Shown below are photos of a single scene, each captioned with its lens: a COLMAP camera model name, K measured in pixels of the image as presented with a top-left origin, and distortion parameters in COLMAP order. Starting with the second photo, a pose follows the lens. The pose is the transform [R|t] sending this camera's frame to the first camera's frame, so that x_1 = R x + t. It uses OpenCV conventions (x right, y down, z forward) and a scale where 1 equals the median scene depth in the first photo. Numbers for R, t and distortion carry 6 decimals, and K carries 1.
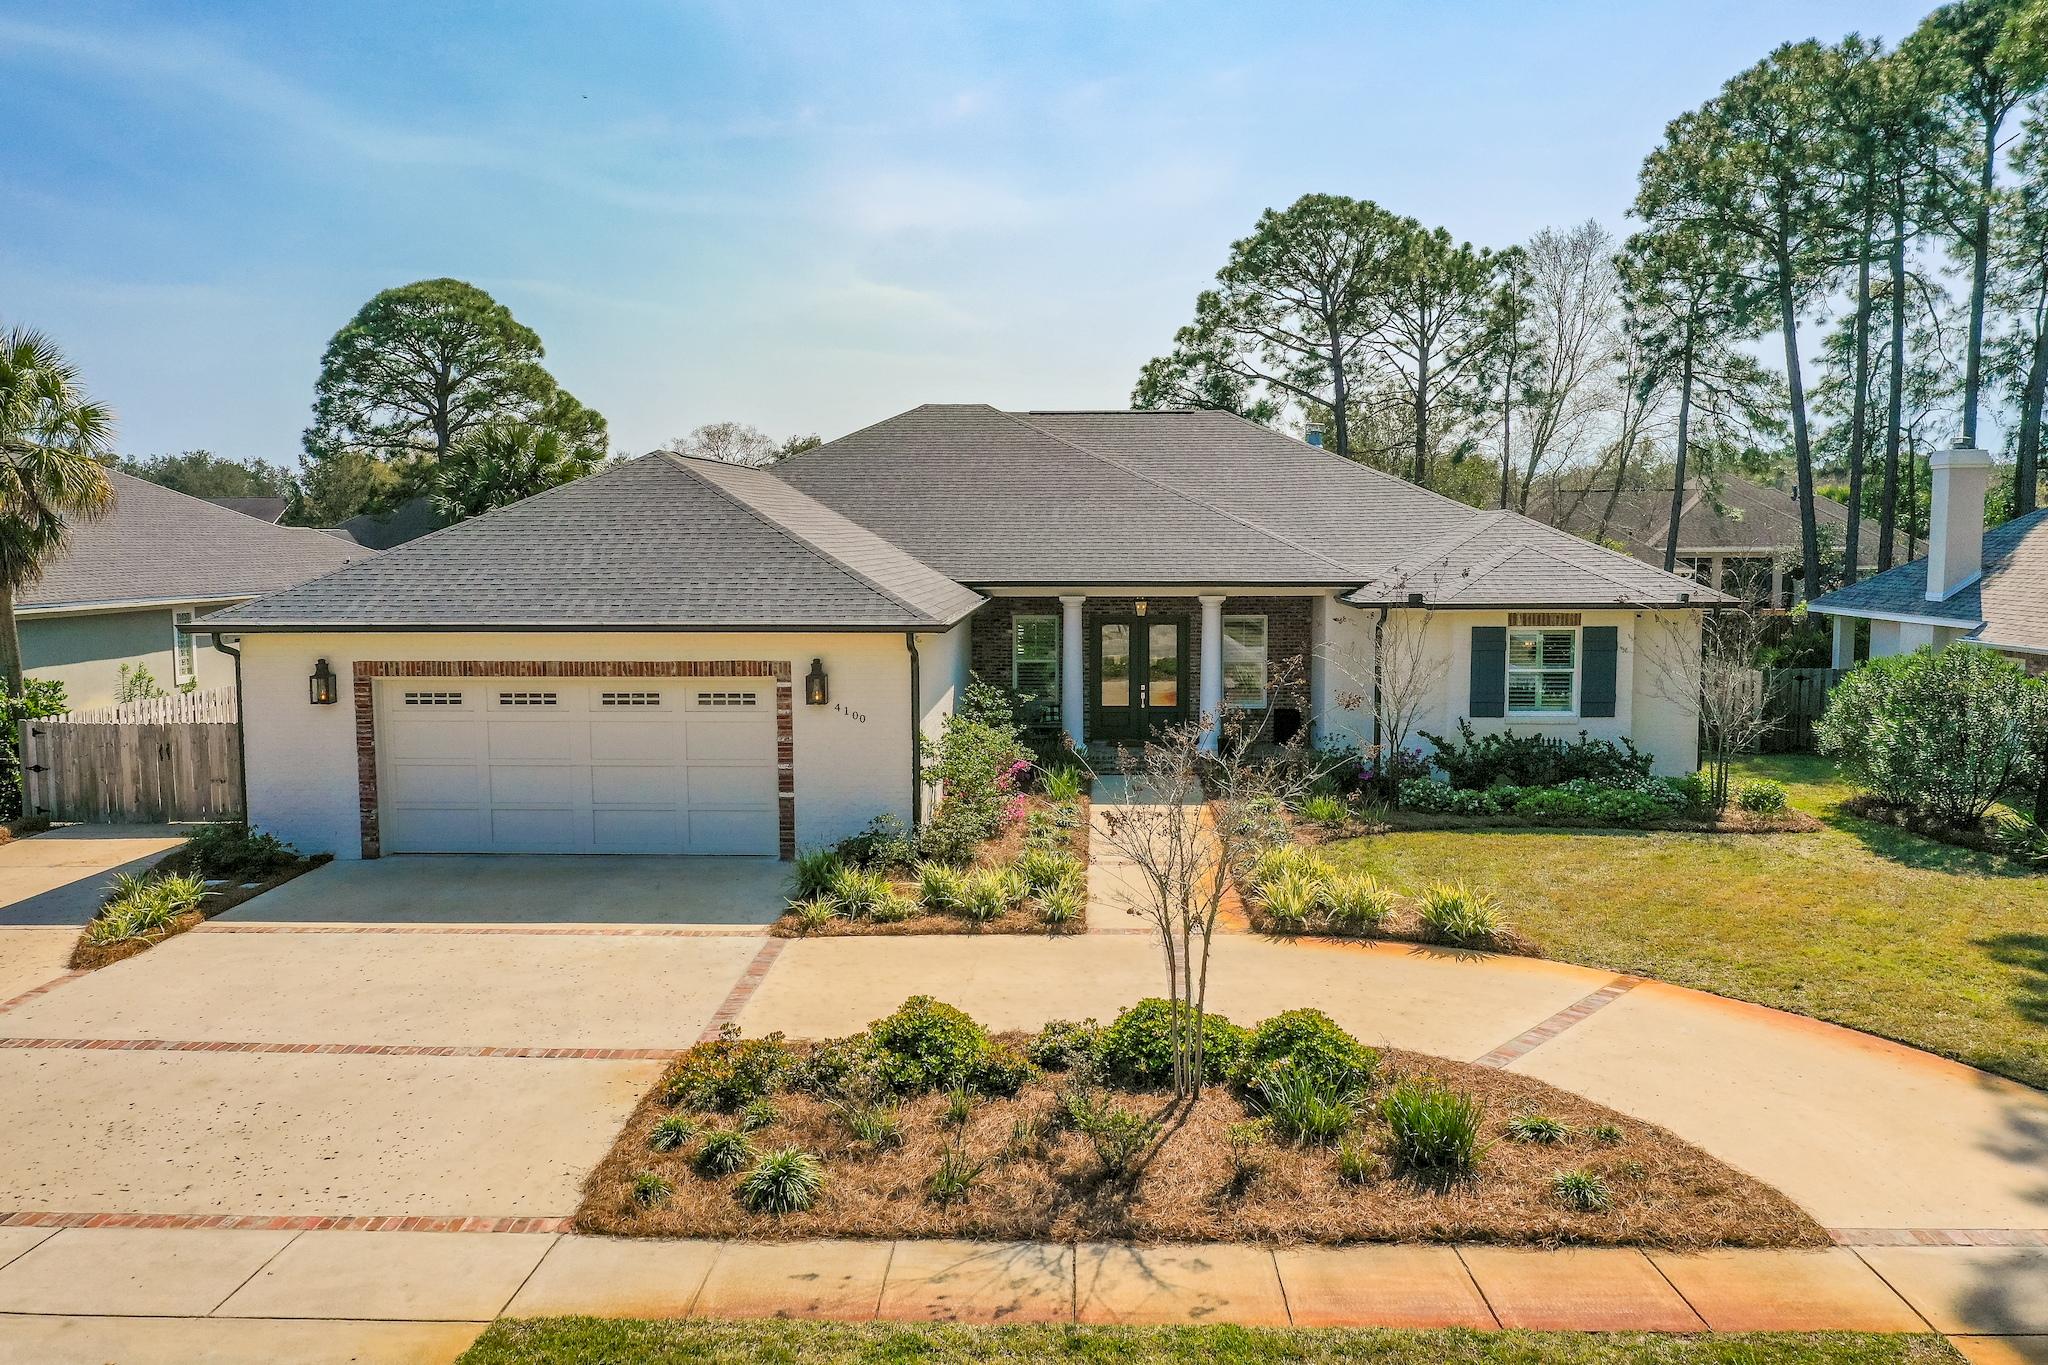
lens RADIAL K [[1607.5, 0, 1013.9], [0, 1607.5, 679.8], [0, 0, 1]] dist [-0.006742, -0.000006]
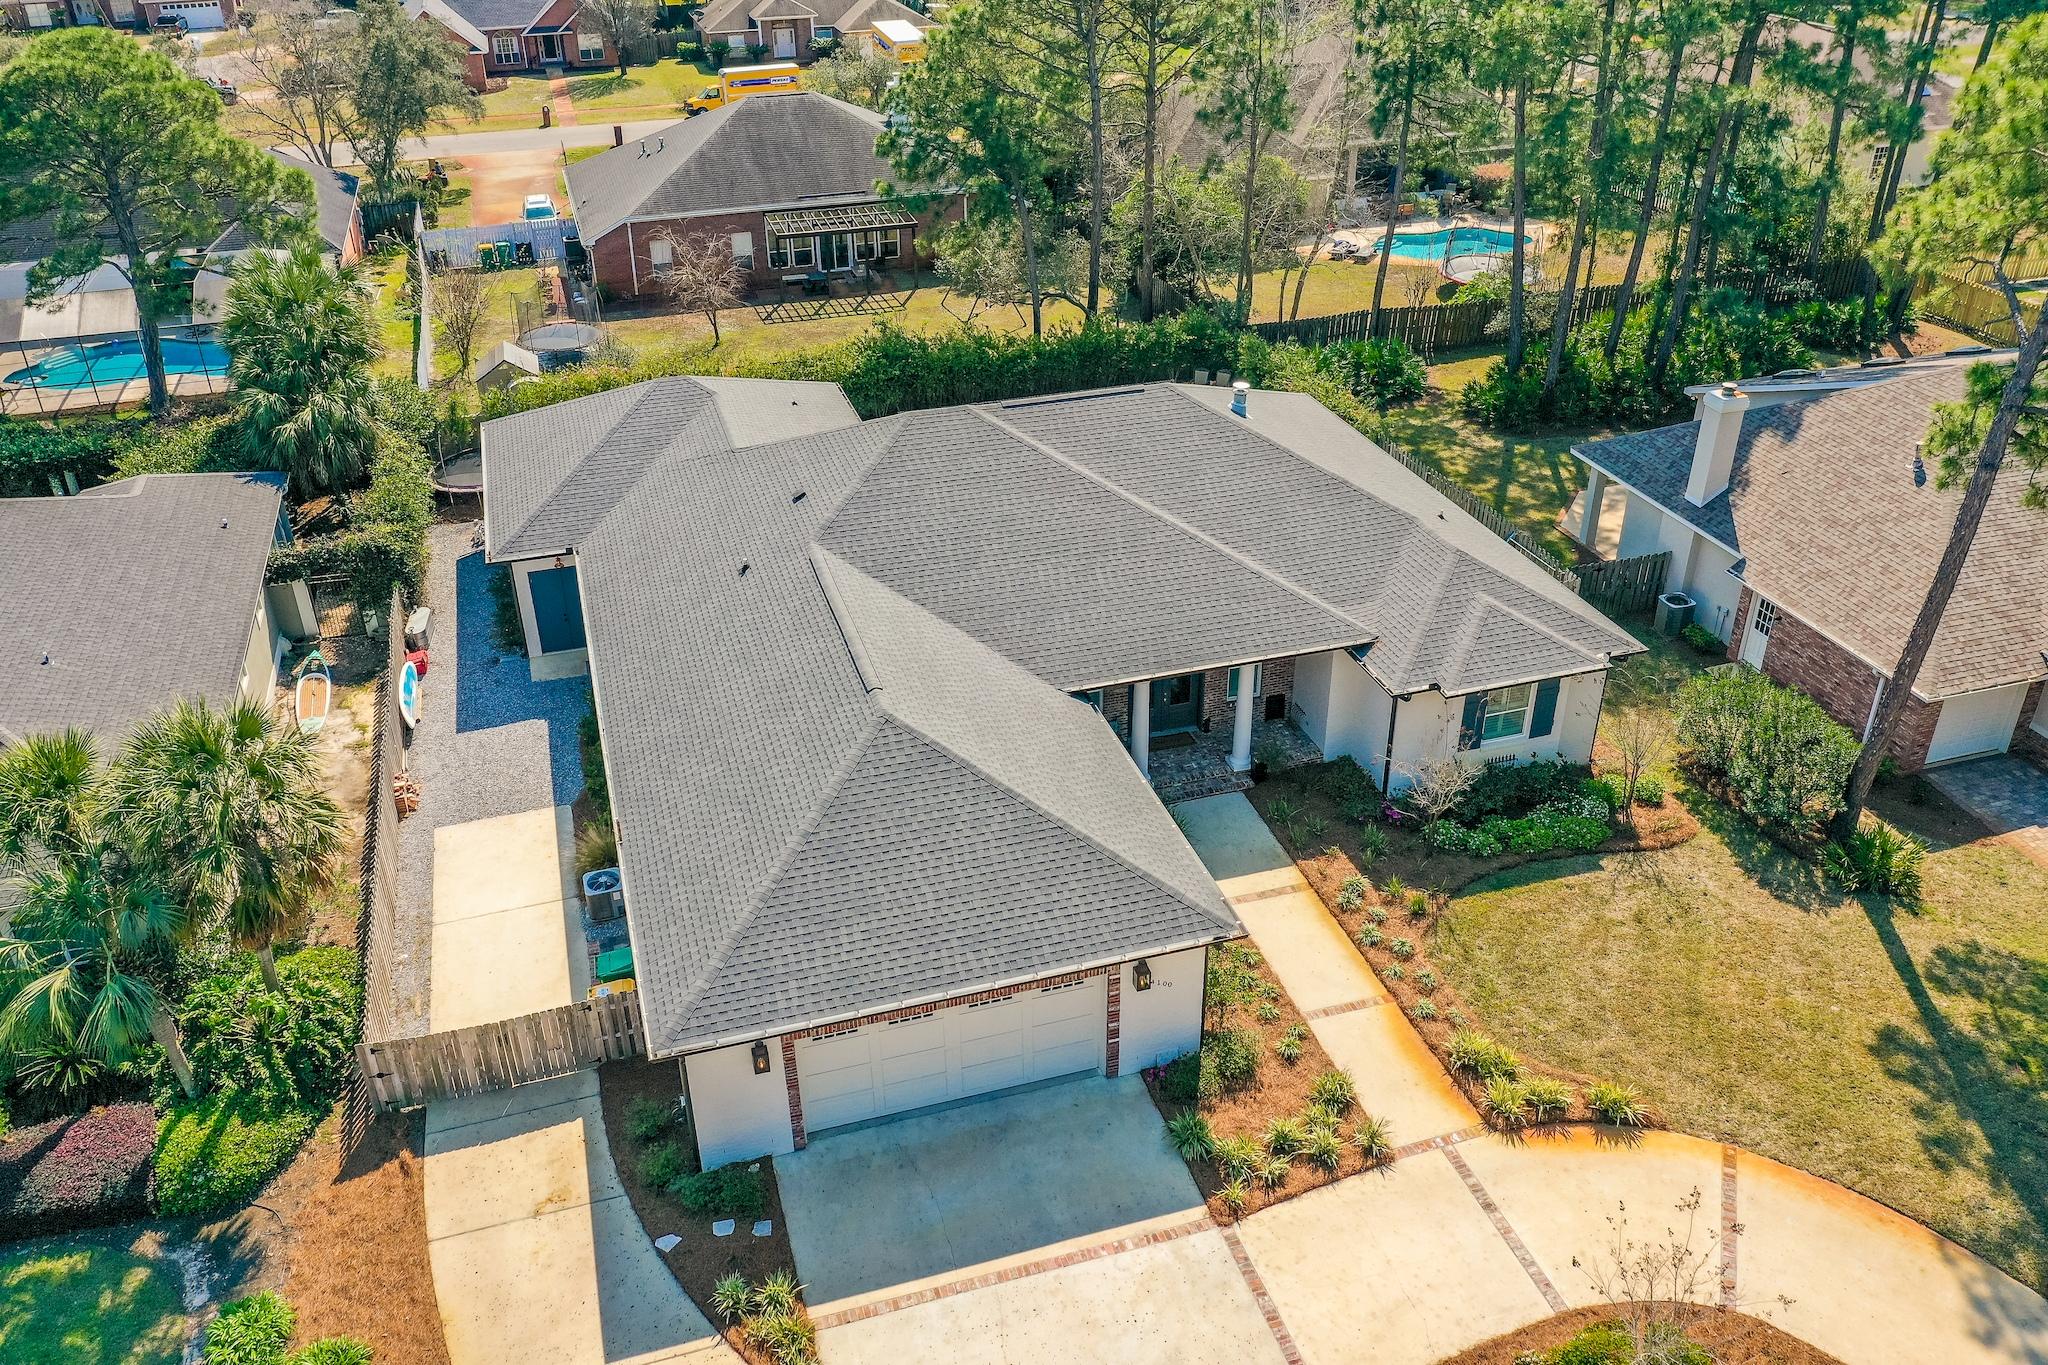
lens RADIAL K [[1607.5, 0, 1013.9], [0, 1607.5, 679.8], [0, 0, 1]] dist [-0.006742, -0.000006]
pose [[0.940790, -0.178871, 0.287958, -0.539716], [0.041867, 0.904263, 0.424918, -0.755773], [-0.336395, -0.387703, 0.858210, -0.005479]]
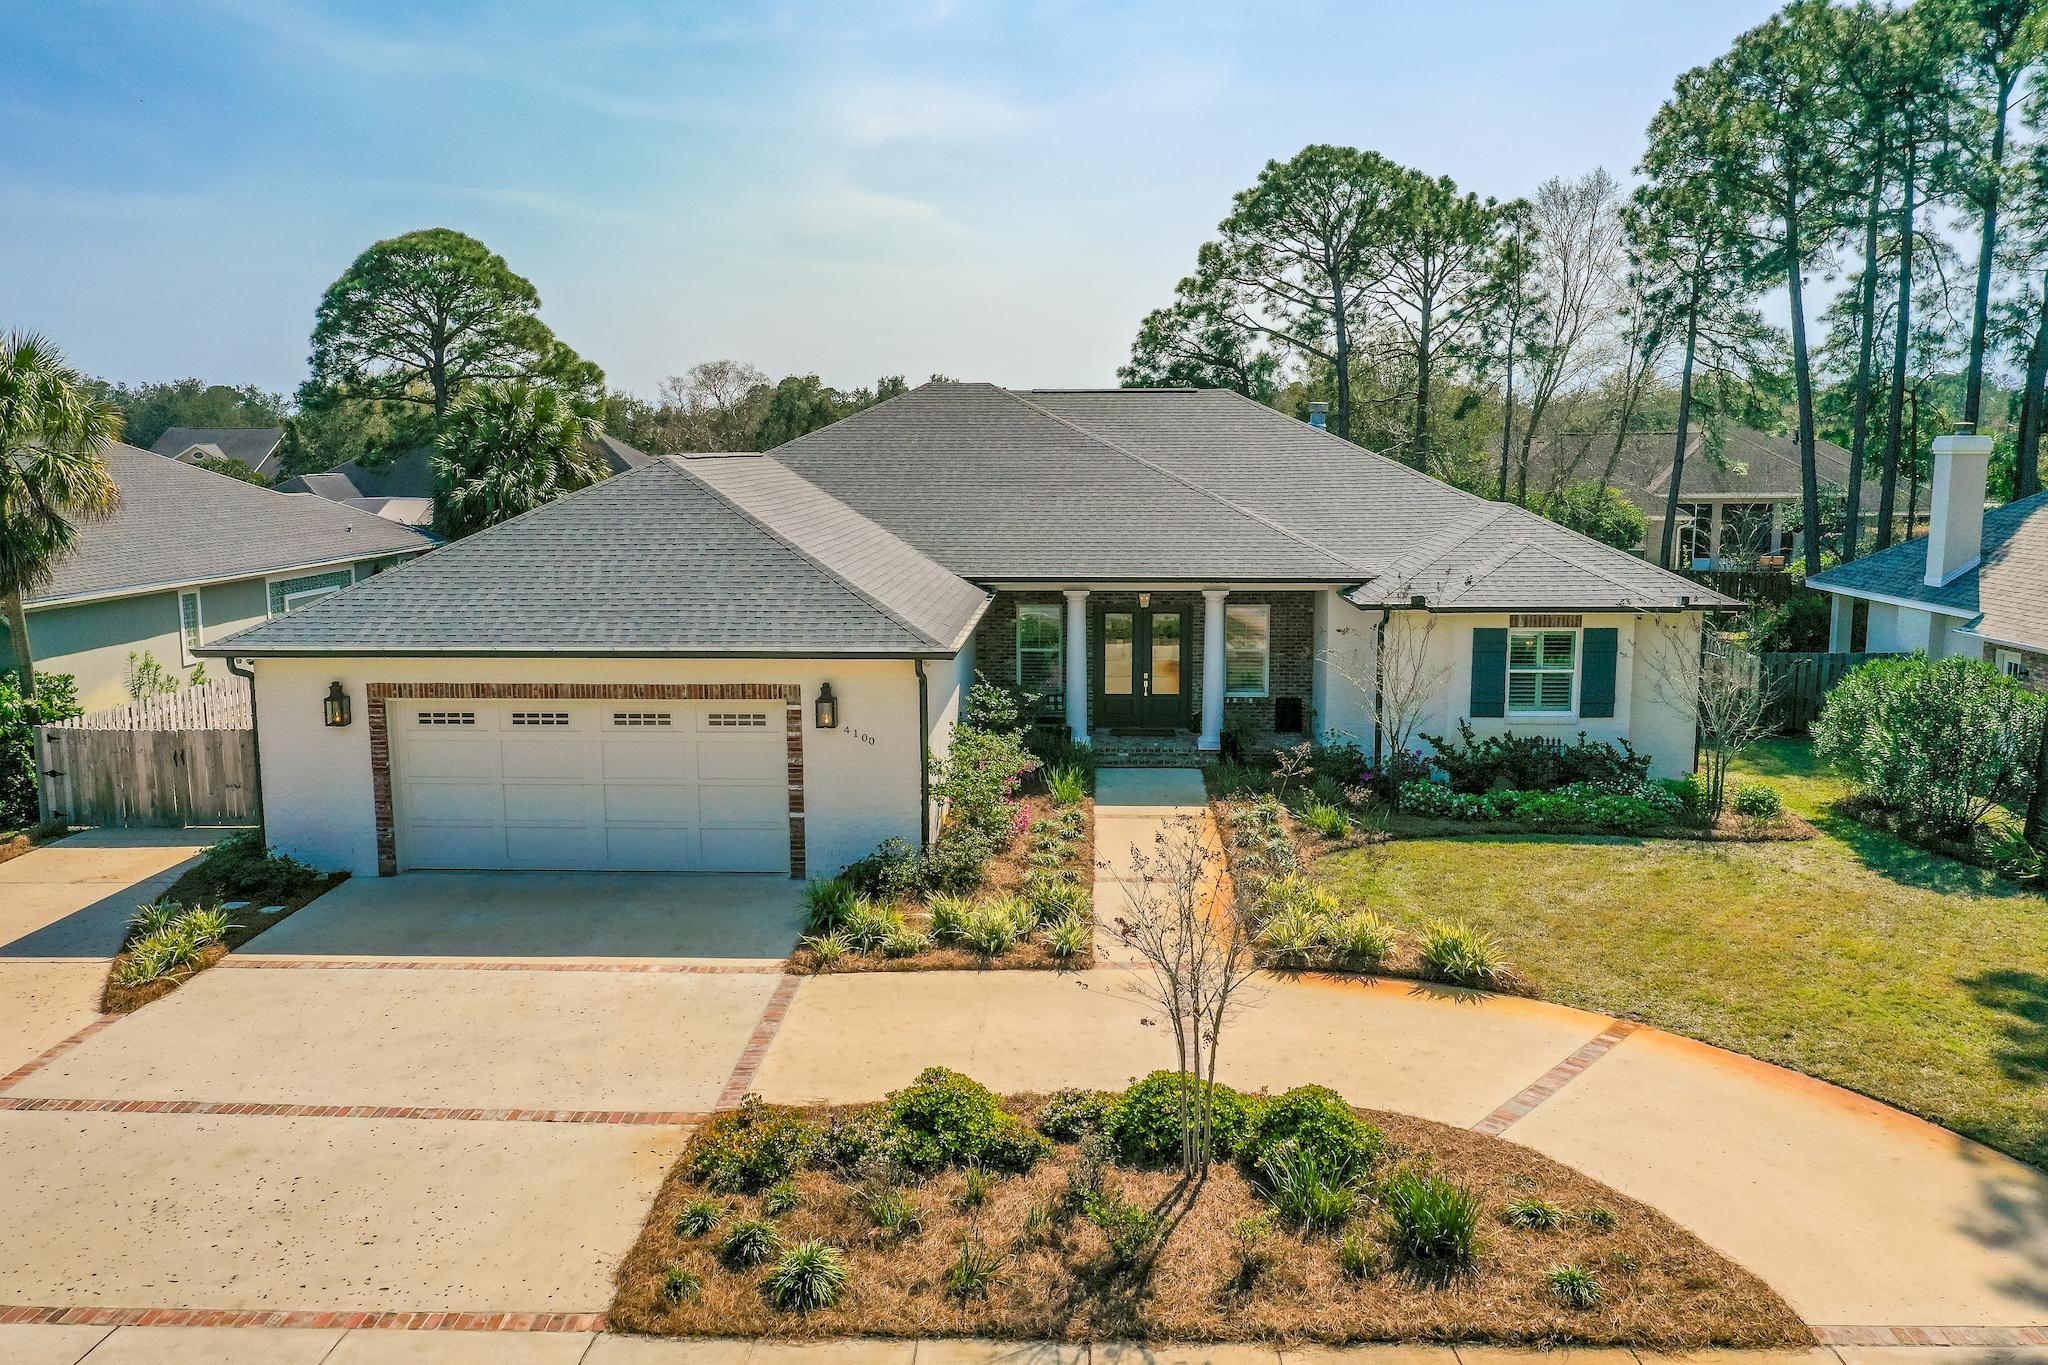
lens RADIAL K [[1607.5, 0, 1013.9], [0, 1607.5, 679.8], [0, 0, 1]] dist [-0.006742, -0.000006]
pose [[0.999998, -0.000574, 0.002111, -0.006470], [0.000462, 0.998619, 0.052538, -0.065468], [-0.002138, -0.052537, 0.998617, -0.008976]]
